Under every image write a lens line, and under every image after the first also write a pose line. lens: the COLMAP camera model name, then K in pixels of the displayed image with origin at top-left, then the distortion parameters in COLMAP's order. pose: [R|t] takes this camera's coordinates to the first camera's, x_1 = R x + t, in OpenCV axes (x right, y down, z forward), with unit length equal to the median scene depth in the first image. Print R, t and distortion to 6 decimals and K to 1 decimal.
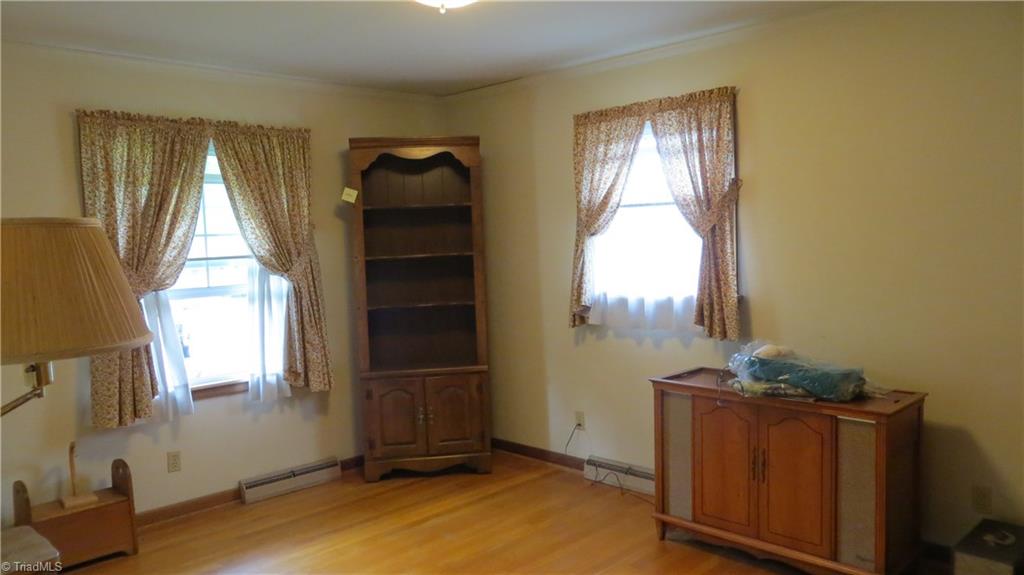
lens RADIAL K [[771.1, 0, 506.4], [0, 771.1, 286.7], [0, 0, 1]] dist [-0.020469, -0.002289]
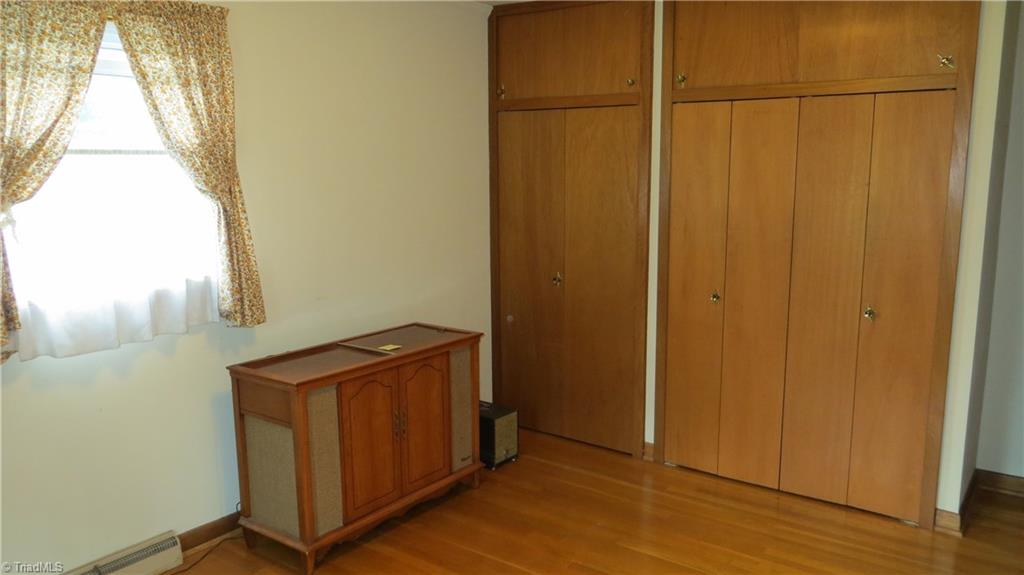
lens RADIAL K [[771.1, 0, 506.4], [0, 771.1, 286.7], [0, 0, 1]] dist [-0.020469, -0.002289]
pose [[-0.131985, -0.118273, 0.984170, -0.540128], [0.088028, 0.987535, 0.130482, -0.051880], [-0.987335, 0.103857, -0.119929, 0.803288]]
